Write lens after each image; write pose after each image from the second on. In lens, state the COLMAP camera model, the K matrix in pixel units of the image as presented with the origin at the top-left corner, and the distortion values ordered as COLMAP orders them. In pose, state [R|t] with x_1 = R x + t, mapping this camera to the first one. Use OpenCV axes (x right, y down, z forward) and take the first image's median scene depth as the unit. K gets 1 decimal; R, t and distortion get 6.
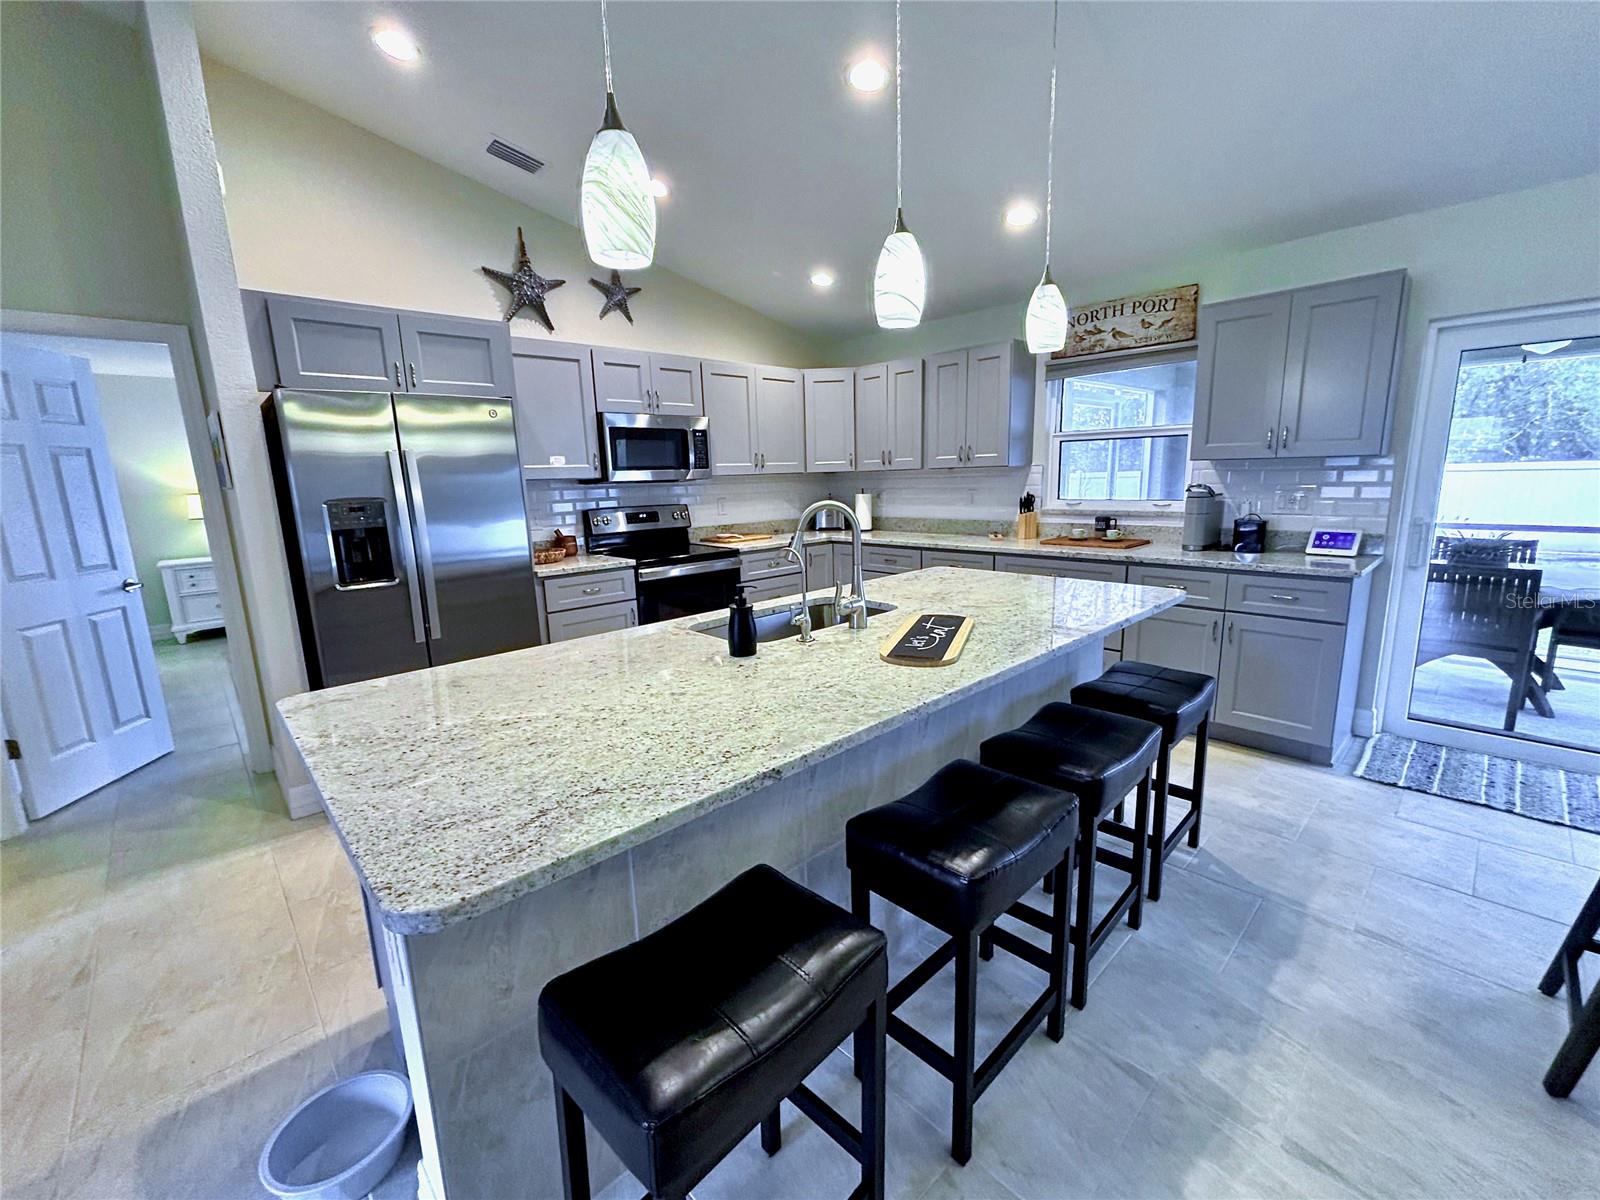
lens RADIAL K [[661.4, 0, 803.4], [0, 661.4, 601.3], [0, 0, 1]] dist [-0.013193, 0.000087]
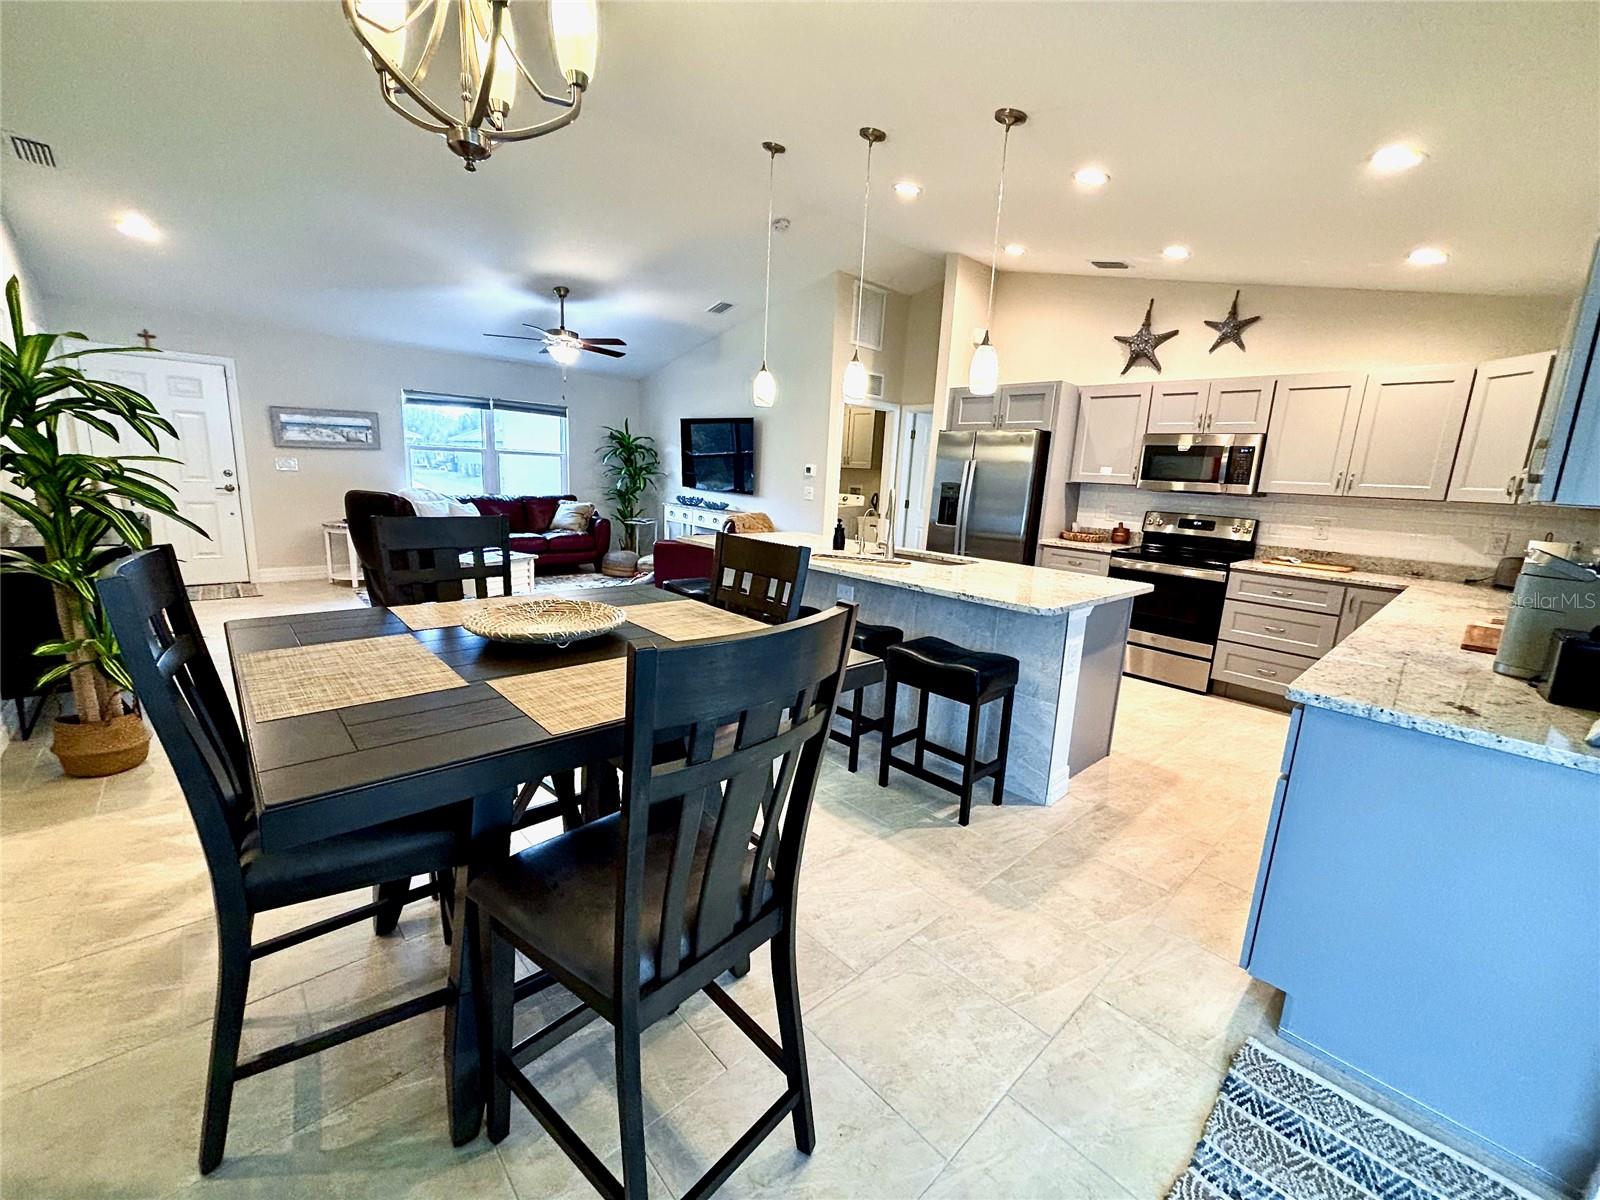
lens RADIAL K [[650.2, 0, 801.0], [0, 650.2, 594.7], [0, 0, 1]] dist [-0.009795, 0.007676]
pose [[-0.007537, 0.215906, -0.976385, 0.980471], [-0.237693, 0.948041, 0.211473, -0.098994], [0.971311, 0.233674, 0.044174, 0.367920]]
